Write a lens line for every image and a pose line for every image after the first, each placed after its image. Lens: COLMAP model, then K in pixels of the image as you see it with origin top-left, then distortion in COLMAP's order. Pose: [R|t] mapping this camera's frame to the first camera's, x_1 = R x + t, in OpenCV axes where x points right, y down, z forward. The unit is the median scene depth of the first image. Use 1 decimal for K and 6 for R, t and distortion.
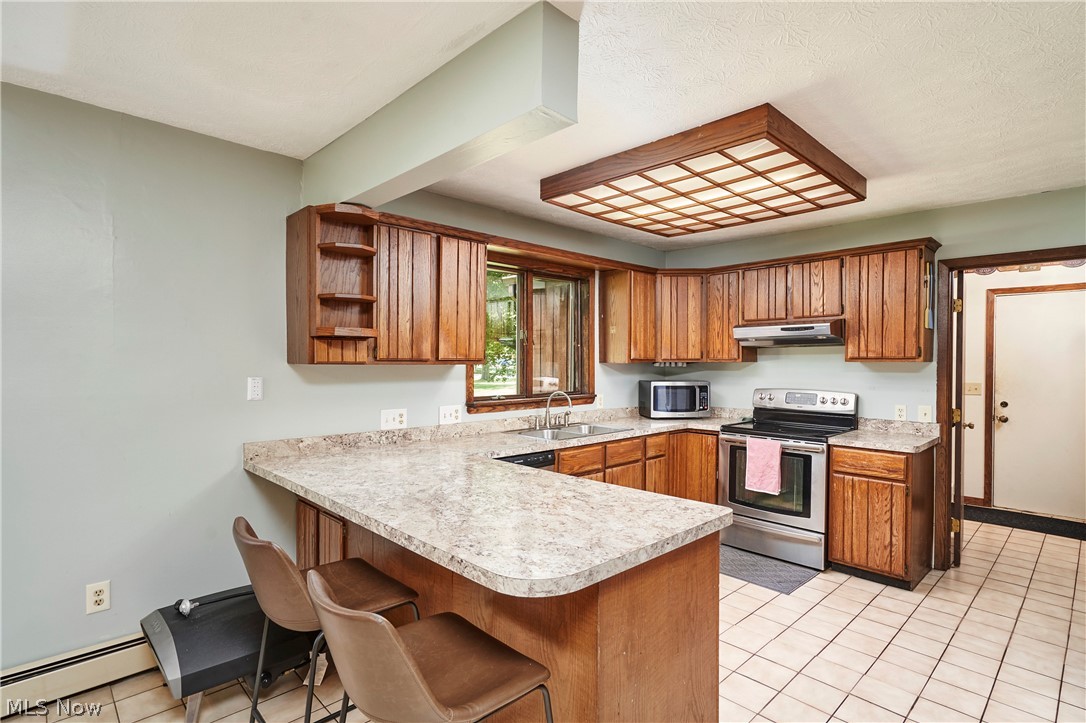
lens RADIAL K [[538.6, 0, 543.5], [0, 538.6, 364.0], [0, 0, 1]] dist [-0.005009, 0.000348]
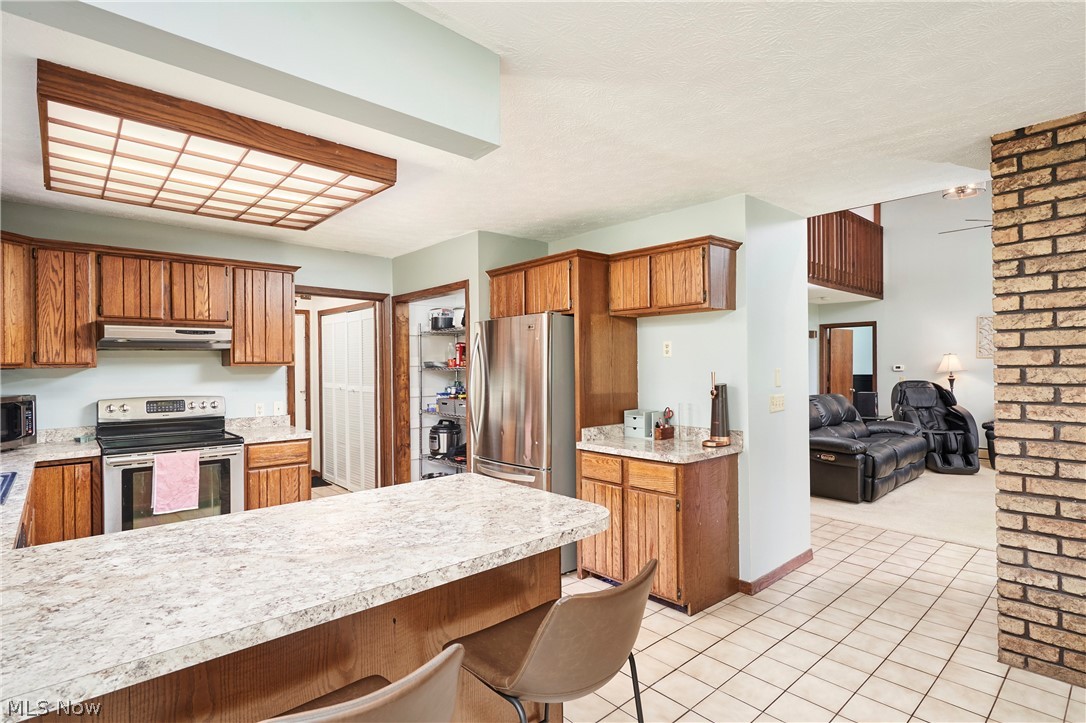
lens RADIAL K [[538.6, 0, 545.6], [0, 538.6, 364.2], [0, 0, 1]] dist [-0.005009, 0.000348]
pose [[0.023384, -0.002396, 0.999724, -0.514113], [0.009903, 0.999949, 0.002165, -0.004474], [-0.999678, 0.009849, 0.023407, 0.386778]]
